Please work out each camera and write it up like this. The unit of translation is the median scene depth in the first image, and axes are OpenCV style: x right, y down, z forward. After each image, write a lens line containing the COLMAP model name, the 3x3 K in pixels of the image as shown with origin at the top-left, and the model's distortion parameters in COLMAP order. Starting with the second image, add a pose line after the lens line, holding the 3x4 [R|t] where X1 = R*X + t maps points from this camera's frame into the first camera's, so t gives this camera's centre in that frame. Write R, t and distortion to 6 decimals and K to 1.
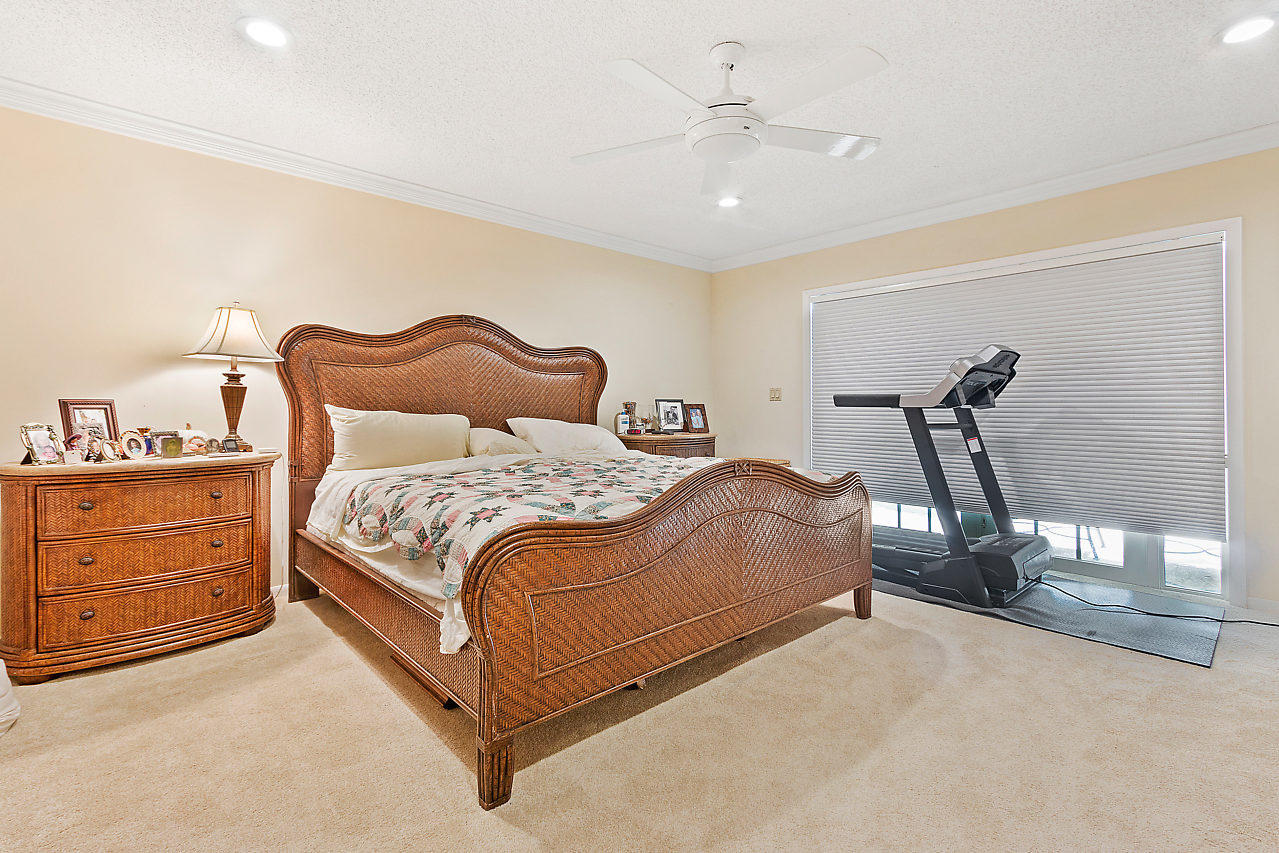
lens RADIAL K [[589.0, 0, 608.5], [0, 589.0, 406.3], [0, 0, 1]] dist [0.009793, -0.001247]
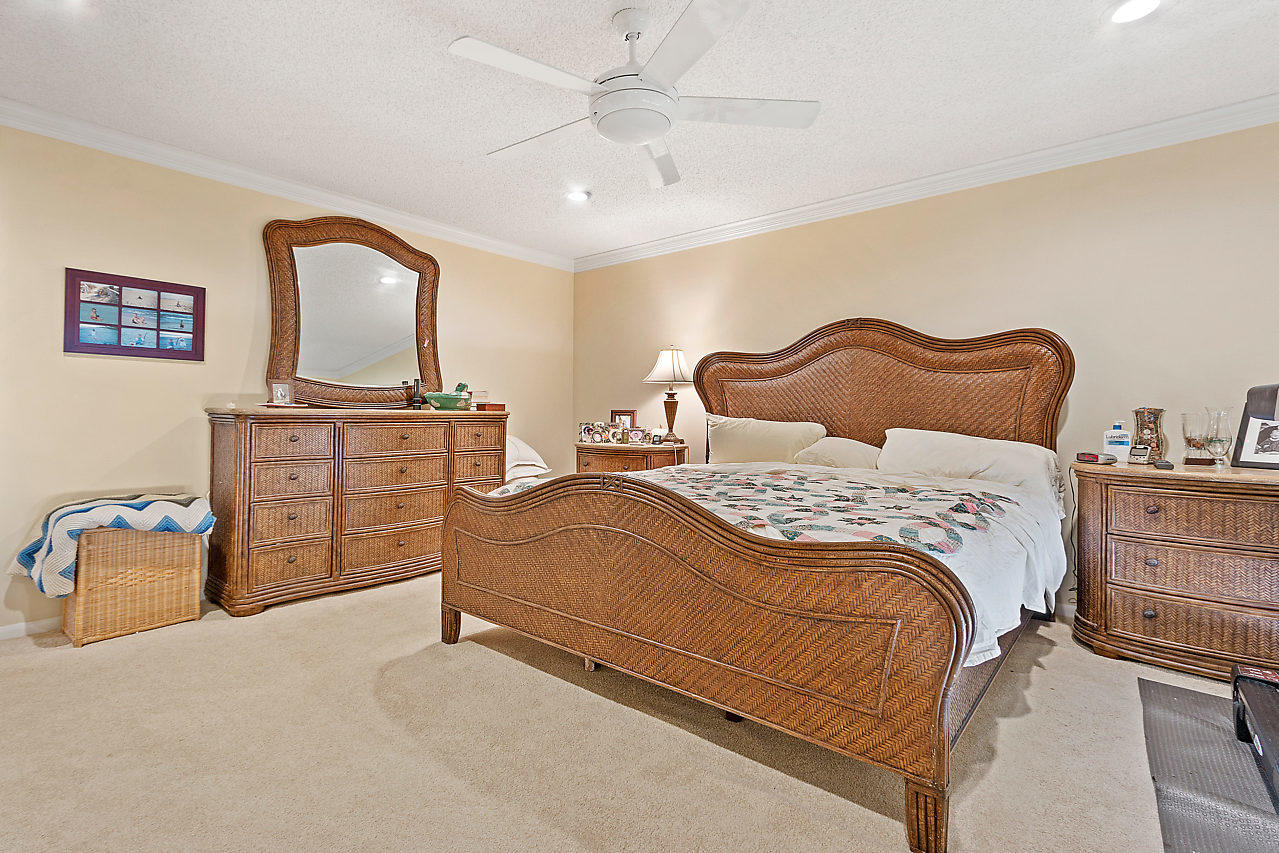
lens RADIAL K [[589.0, 0, 635.3], [0, 589.0, 419.4], [0, 0, 1]] dist [0.009793, -0.001247]
pose [[0.160231, 0.008842, -0.987040, 0.765657], [-0.005884, 0.999951, 0.008002, 0.001579], [0.987062, 0.004526, 0.160275, 0.606665]]
